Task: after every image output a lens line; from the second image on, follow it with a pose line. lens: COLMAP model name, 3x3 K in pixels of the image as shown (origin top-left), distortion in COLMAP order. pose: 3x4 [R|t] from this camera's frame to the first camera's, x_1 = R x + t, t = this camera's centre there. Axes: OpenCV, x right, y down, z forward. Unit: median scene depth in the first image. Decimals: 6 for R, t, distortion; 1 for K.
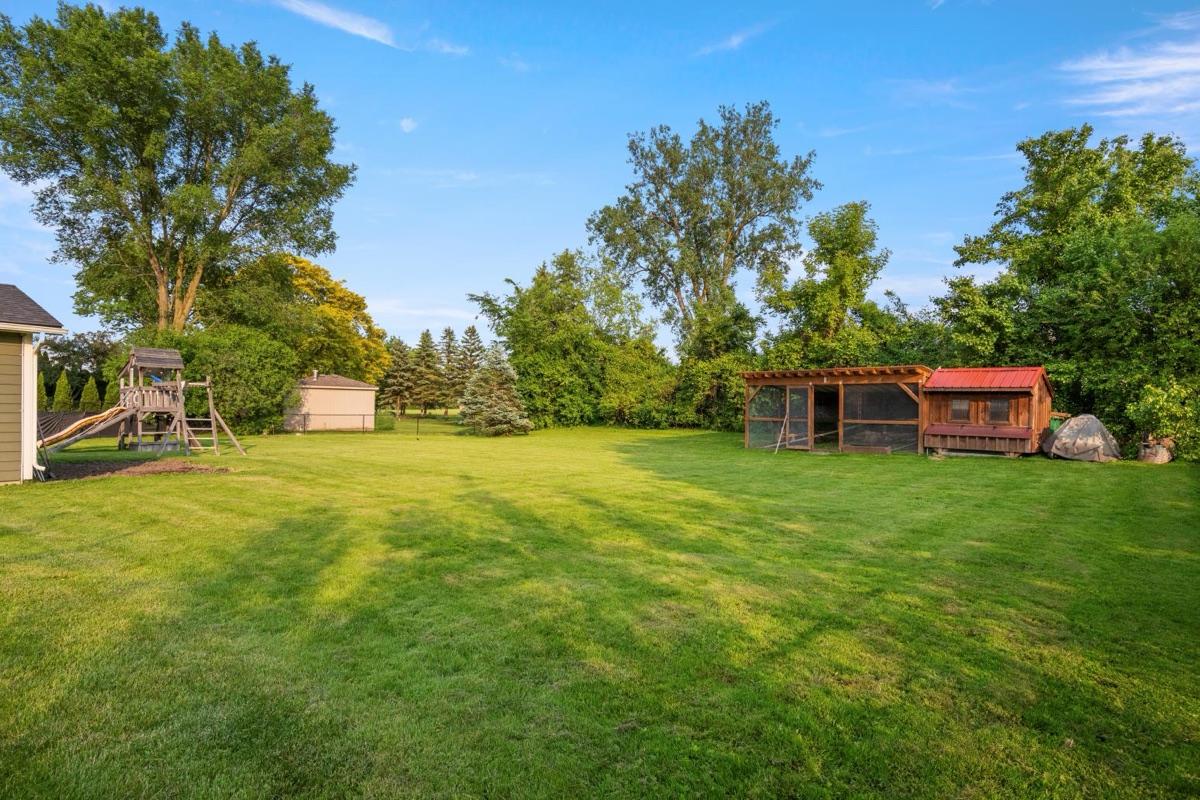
lens RADIAL K [[646.0, 0, 601.5], [0, 646.0, 401.6], [0, 0, 1]] dist [-0.009635, -0.002973]
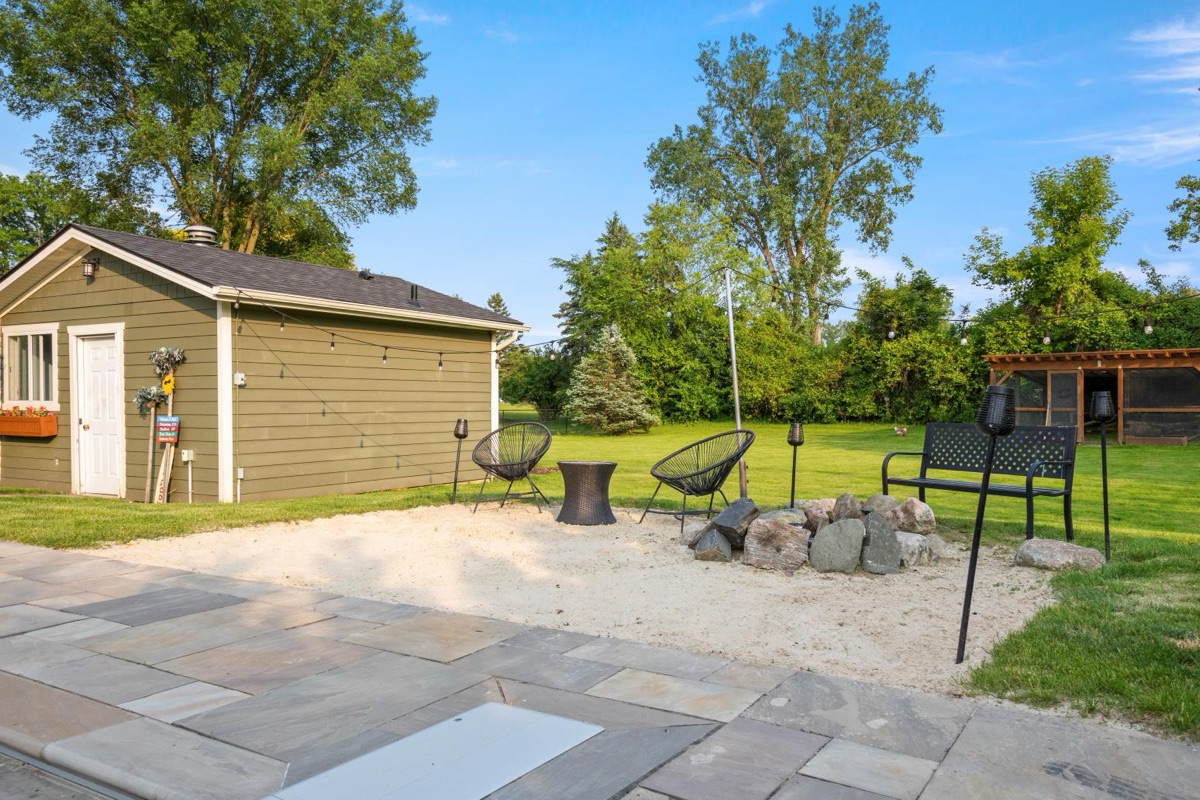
lens RADIAL K [[898.2, 0, 596.4], [0, 898.2, 392.5], [0, 0, 1]] dist [0.031383, -0.008968]
pose [[0.998320, -0.012392, 0.056595, -0.252157], [0.012232, 0.999920, 0.003185, -0.003883], [-0.056629, -0.002488, 0.998392, -0.127172]]
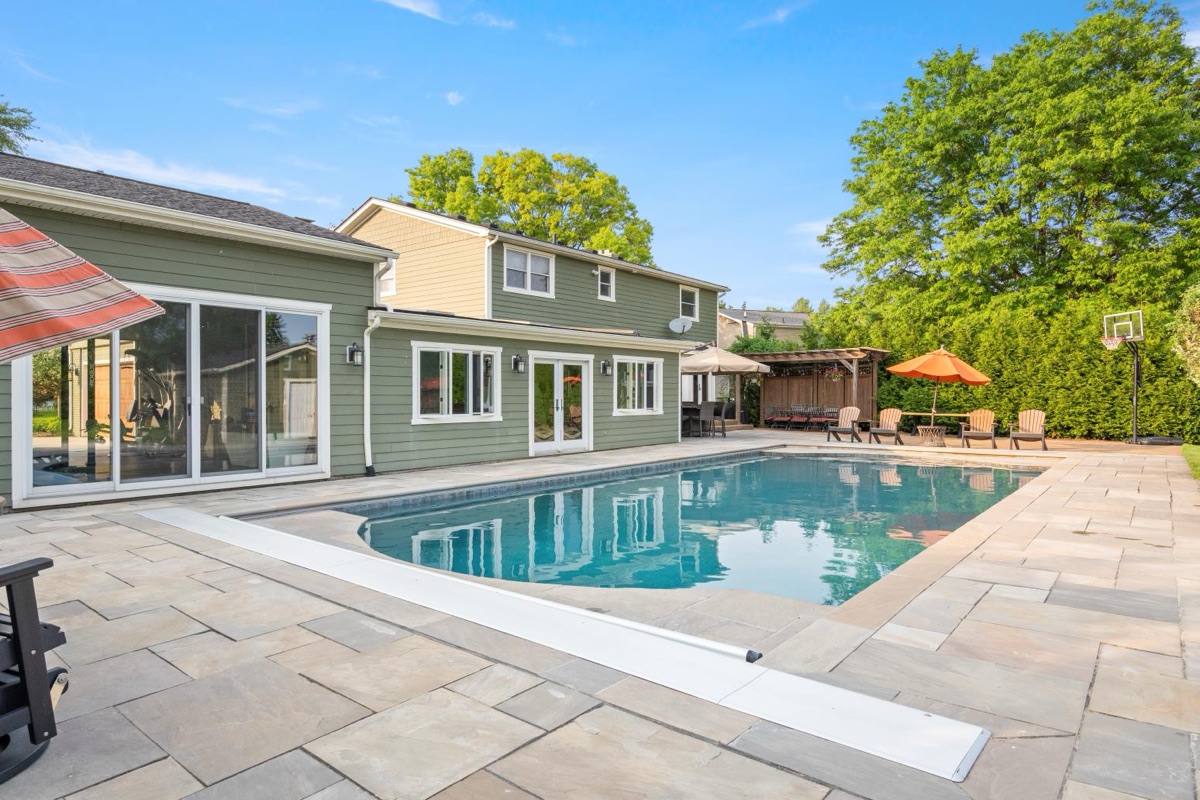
lens RADIAL K [[703.0, 0, 594.2], [0, 703.0, 401.6], [0, 0, 1]] dist [0.002658, 0.000204]
pose [[-0.064783, -0.008043, -0.997867, -0.181336], [0.009955, 0.999913, -0.008706, -0.007904], [0.997850, -0.010498, -0.064697, -0.075685]]
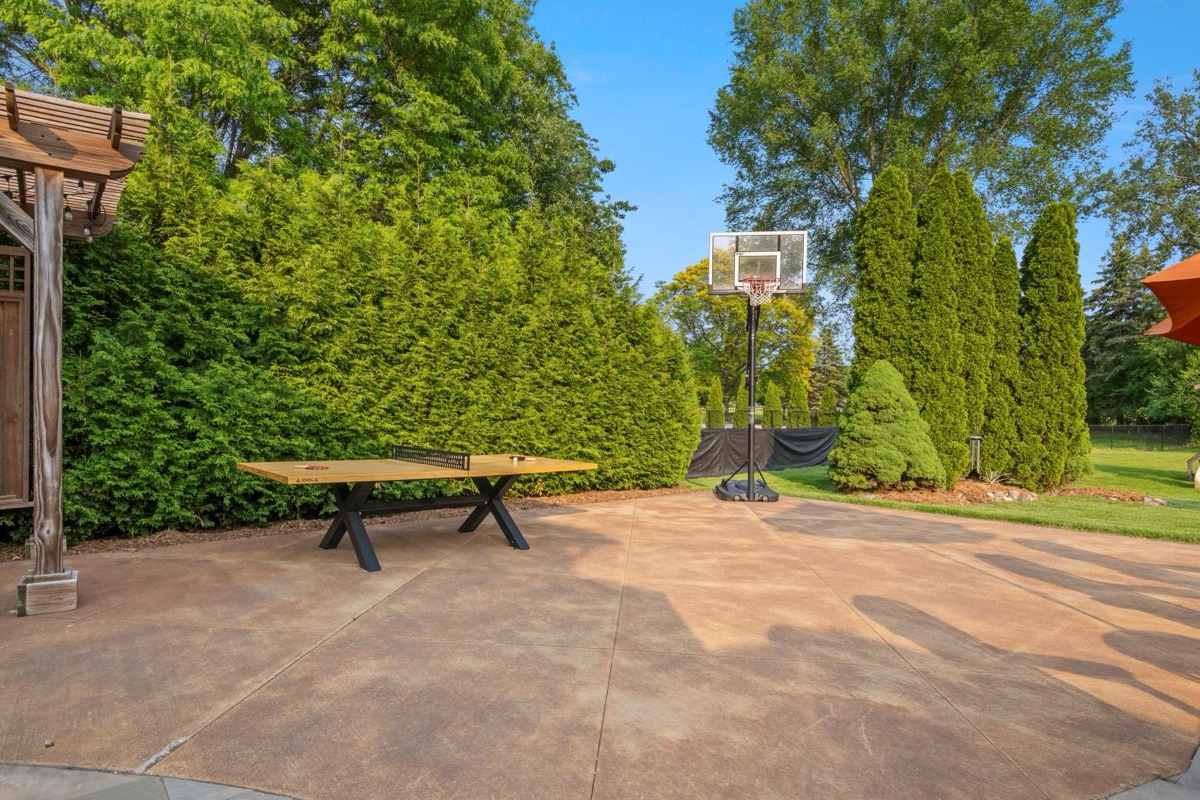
lens RADIAL K [[646.0, 0, 590.9], [0, 646.0, 412.7], [0, 0, 1]] dist [-0.009635, -0.002973]
pose [[0.973631, 0.004431, -0.228087, -0.805346], [0.000737, 0.999745, 0.022568, -0.016138], [0.228128, -0.022141, 0.973379, 0.058265]]
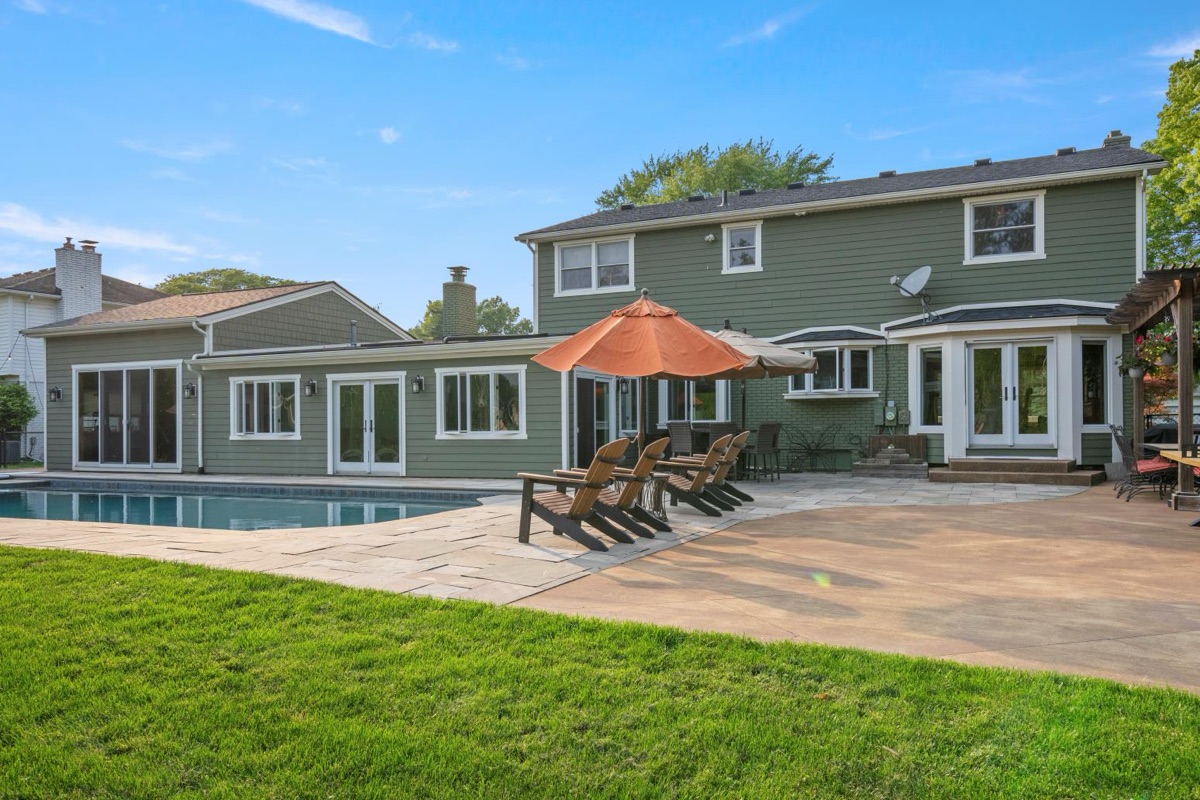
lens RADIAL K [[870.2, 0, 597.2], [0, 870.2, 406.9], [0, 0, 1]] dist [0.065760, 0.001863]
pose [[-0.986964, -0.013129, -0.160403, -0.669278], [-0.007951, 0.999428, -0.032885, -0.004998], [0.160743, -0.031181, -0.986504, 0.426316]]
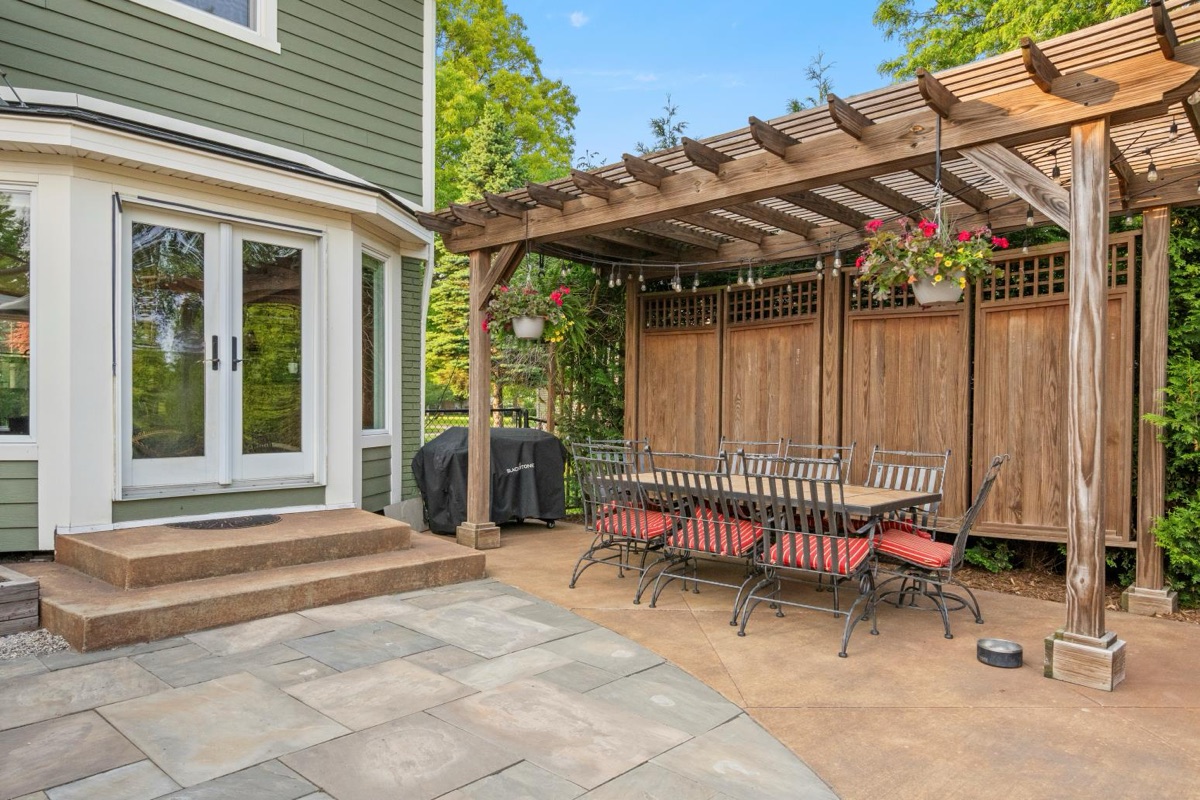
lens RADIAL K [[773.7, 0, 608.8], [0, 773.7, 414.1], [0, 0, 1]] dist [0.014073, -0.003921]
pose [[-0.103798, -0.008852, -0.994559, -0.809358], [0.001694, 0.999957, -0.009077, -0.015038], [0.994597, -0.002627, -0.103778, 0.091411]]
